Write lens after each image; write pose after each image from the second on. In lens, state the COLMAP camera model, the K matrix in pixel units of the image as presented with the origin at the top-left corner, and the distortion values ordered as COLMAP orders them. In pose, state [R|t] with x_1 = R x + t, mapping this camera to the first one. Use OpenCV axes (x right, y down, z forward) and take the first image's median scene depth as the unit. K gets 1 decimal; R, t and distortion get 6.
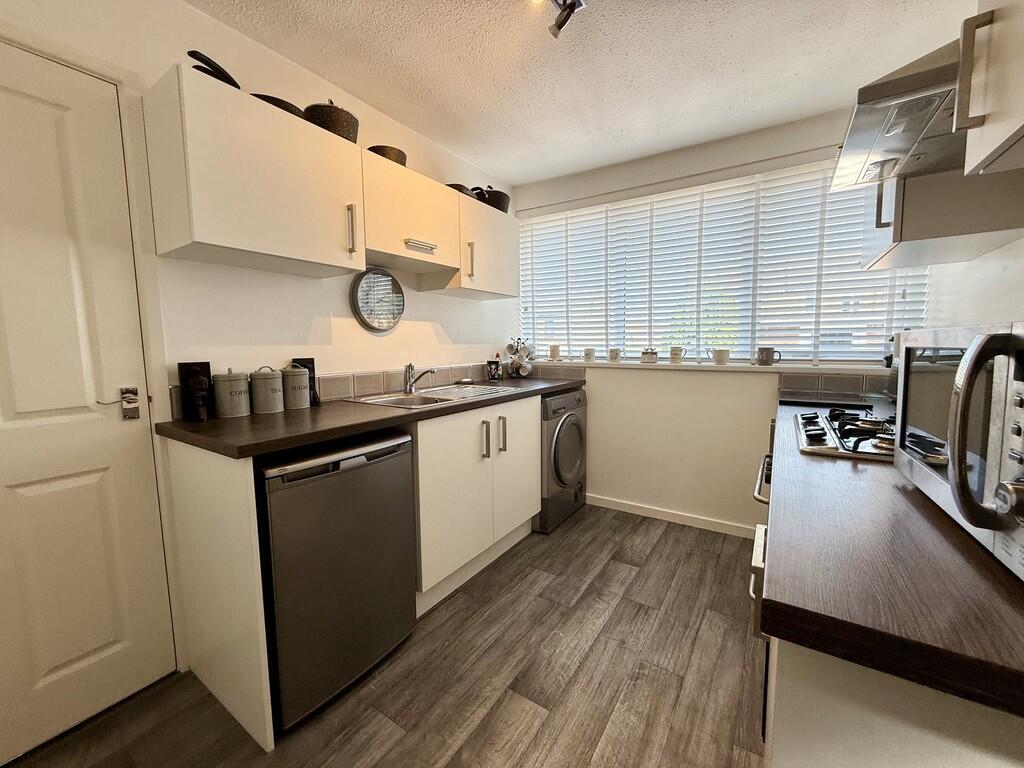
lens RADIAL K [[404.2, 0, 510.7], [0, 404.2, 383.4], [0, 0, 1]] dist [-0.000580, -0.000736]
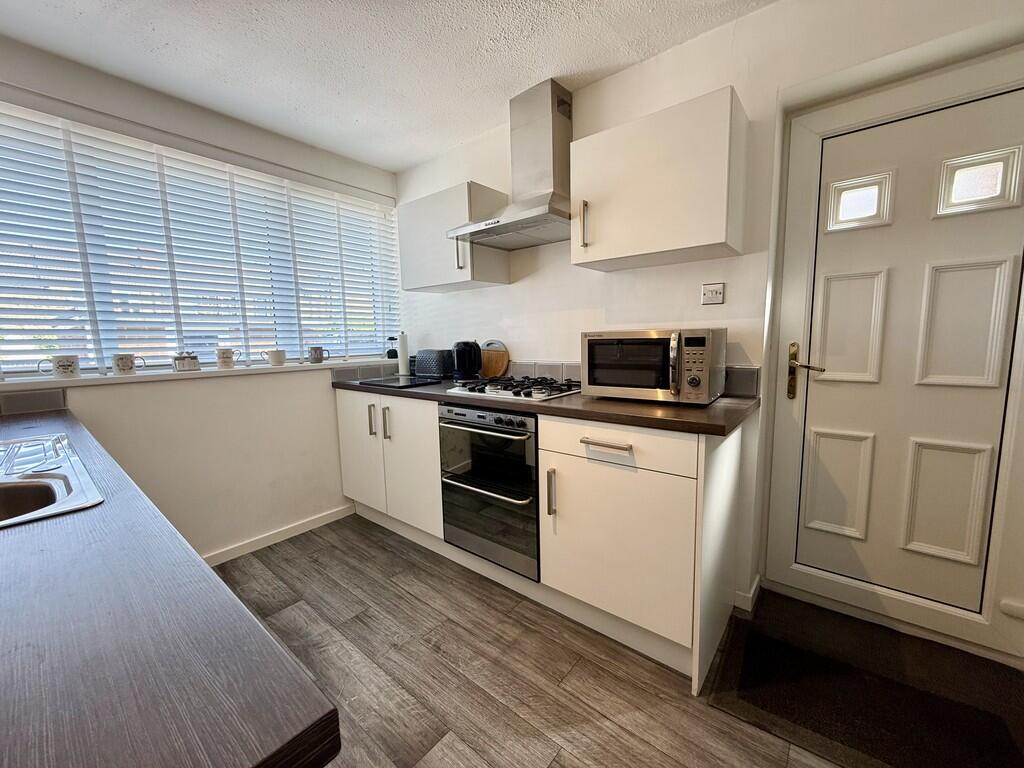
lens RADIAL K [[404.2, 0, 508.7], [0, 404.2, 382.5], [0, 0, 1]] dist [-0.000580, -0.000736]
pose [[0.111784, -0.104864, 0.988184, -0.408185], [0.115162, 0.989084, 0.091932, -0.034259], [-0.987037, 0.103525, 0.122640, 0.370308]]
